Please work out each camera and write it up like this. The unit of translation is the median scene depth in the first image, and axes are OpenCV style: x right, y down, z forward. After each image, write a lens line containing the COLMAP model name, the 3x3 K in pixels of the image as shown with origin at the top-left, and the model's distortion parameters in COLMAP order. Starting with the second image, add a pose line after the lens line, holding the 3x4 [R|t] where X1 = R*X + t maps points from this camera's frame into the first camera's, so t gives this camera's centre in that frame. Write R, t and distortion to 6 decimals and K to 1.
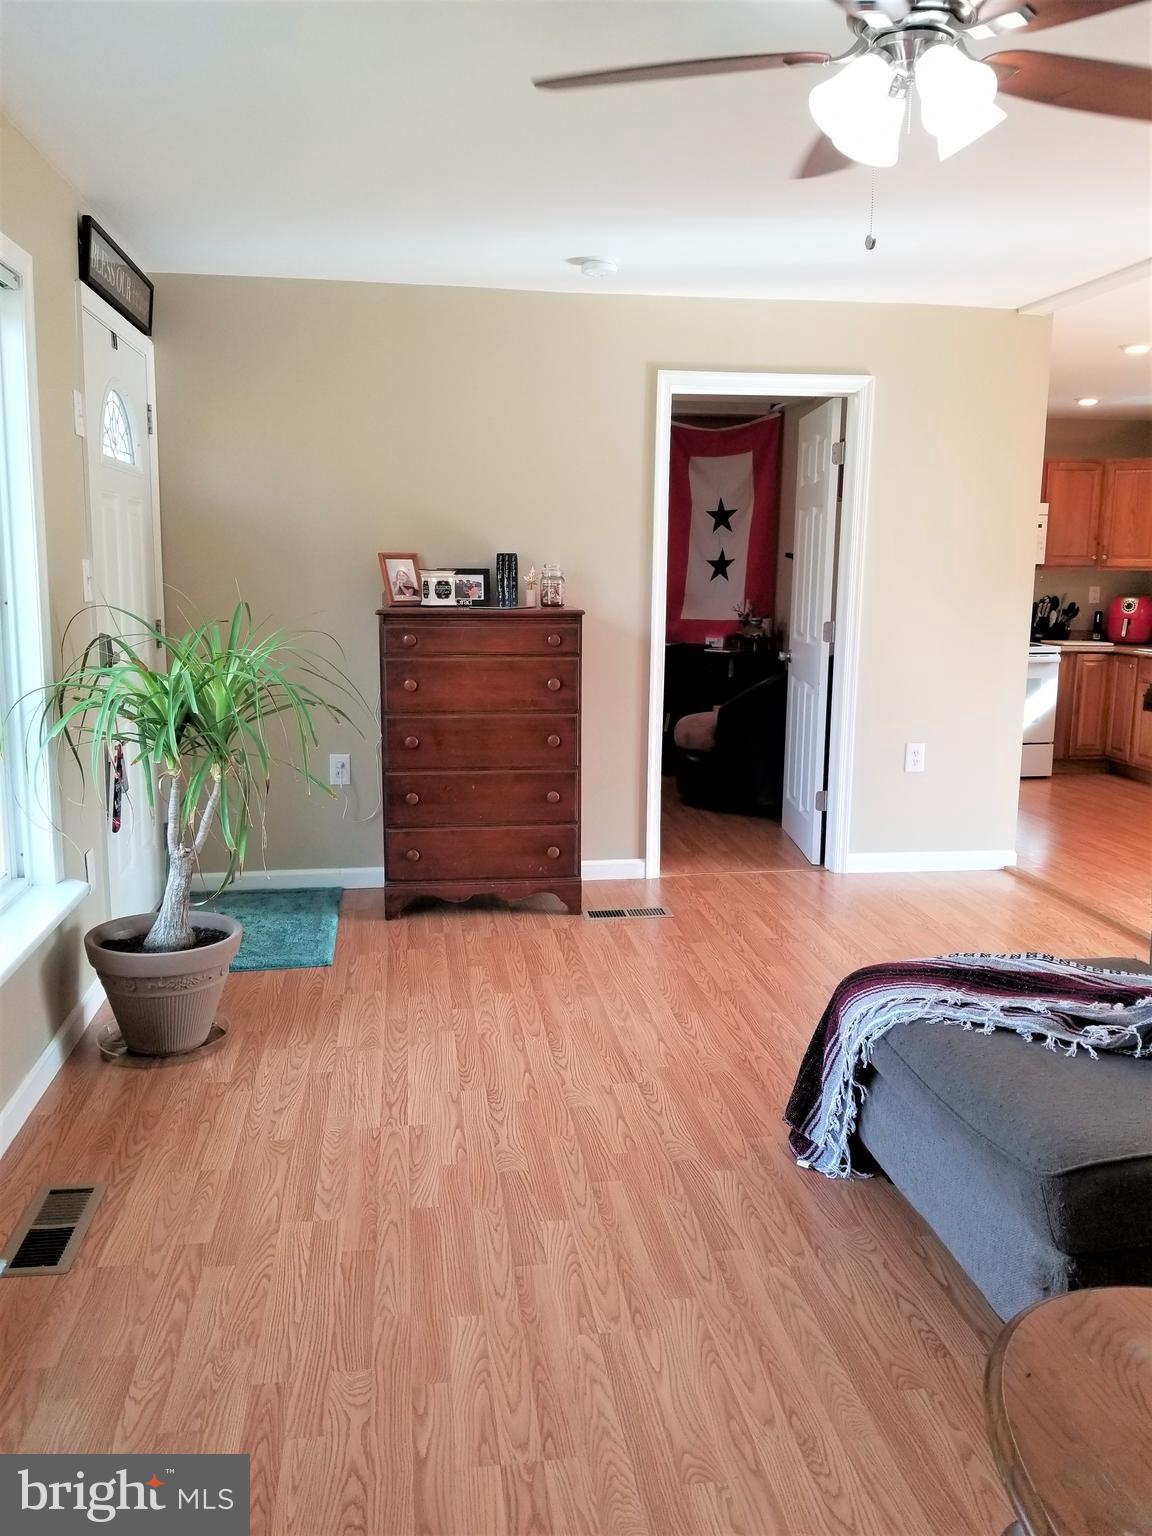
lens RADIAL K [[1215.8, 0, 574.3], [0, 1215.8, 774.8], [0, 0, 1]] dist [0.064945, -0.120233]
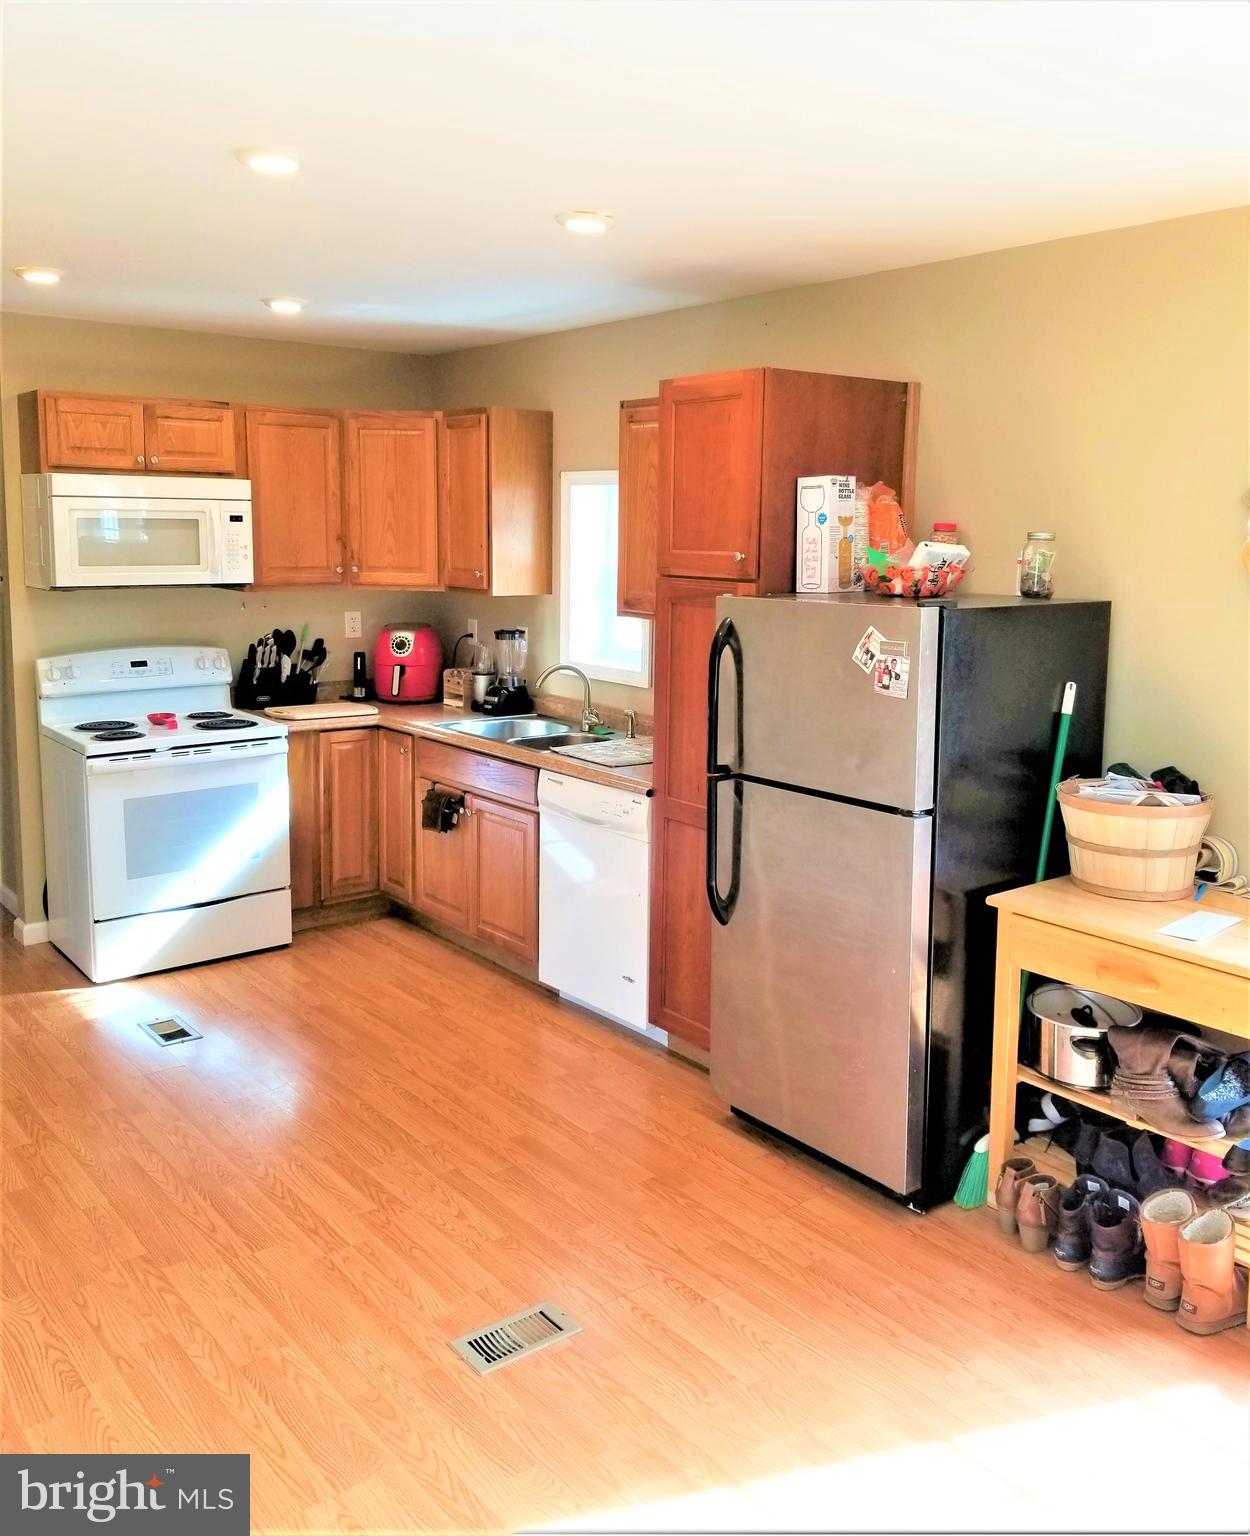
lens RADIAL K [[1378.9, 0, 628.7], [0, 1378.9, 758.9], [0, 0, 1]] dist [0.019943, 0.003243]
pose [[0.869424, -0.072017, 0.488790, 0.207113], [0.073146, 0.997179, 0.016815, -0.084522], [-0.488622, 0.021134, 0.872240, 0.331032]]
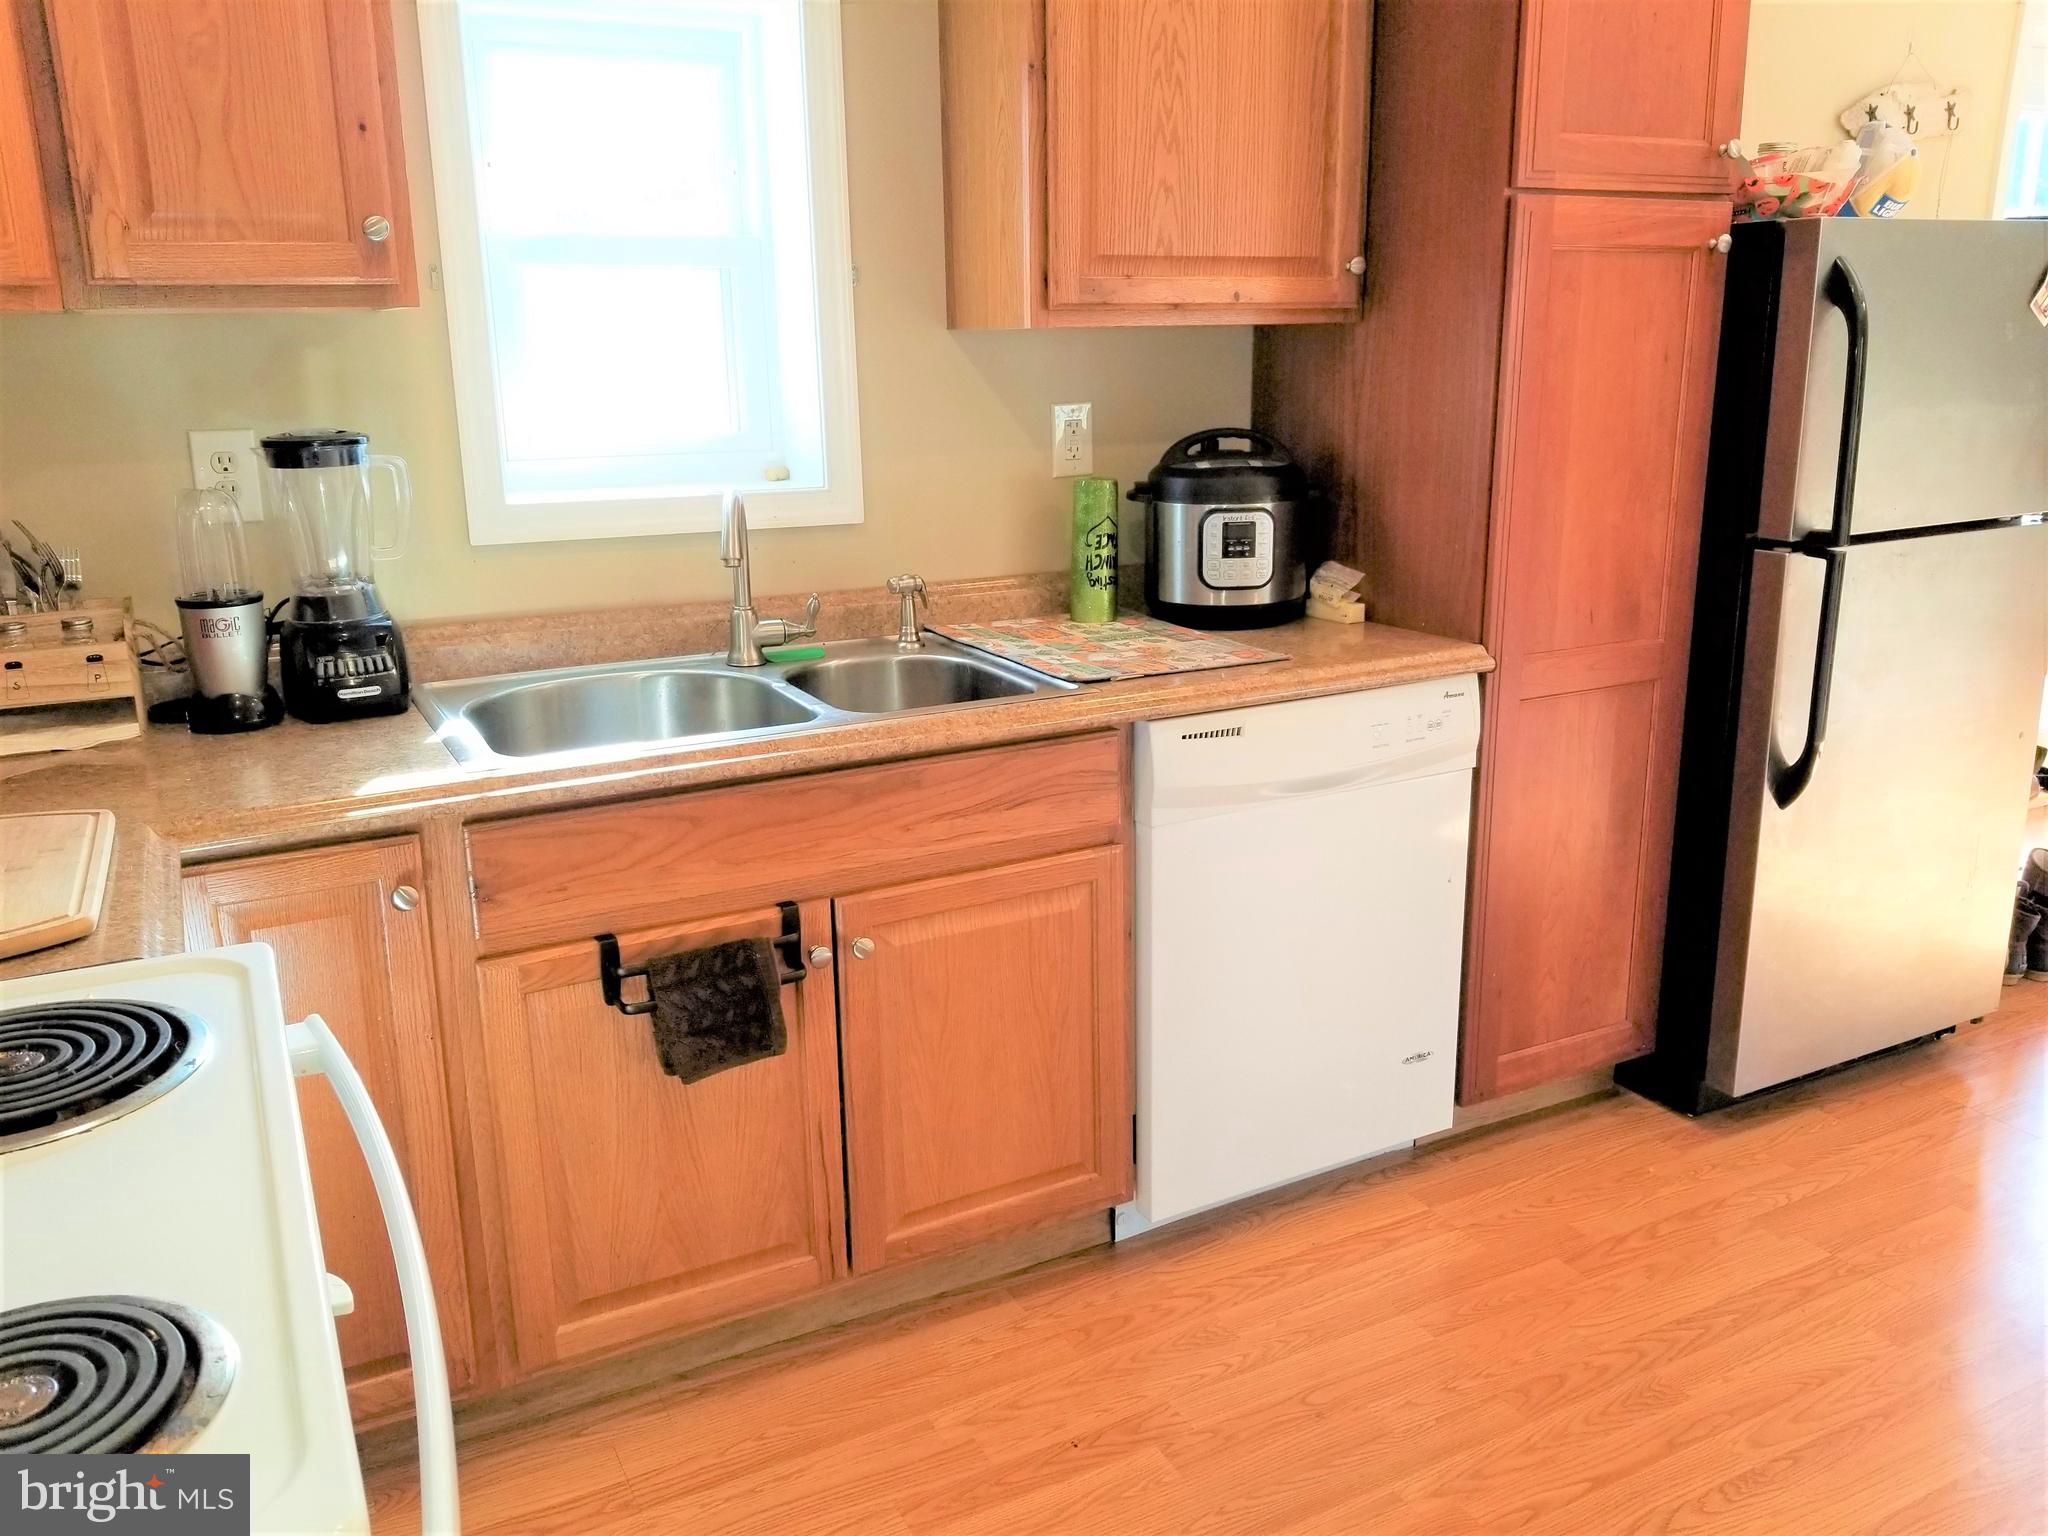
lens RADIAL K [[1621.1, 0, 1020.7], [0, 1621.1, 774.6], [0, 0, 1]] dist [0.064945, -0.120233]
pose [[-0.356330, -0.231515, 0.905224, 0.217710], [0.179189, 0.933902, 0.309385, -0.151990], [-0.917017, 0.272449, -0.291292, 0.946514]]
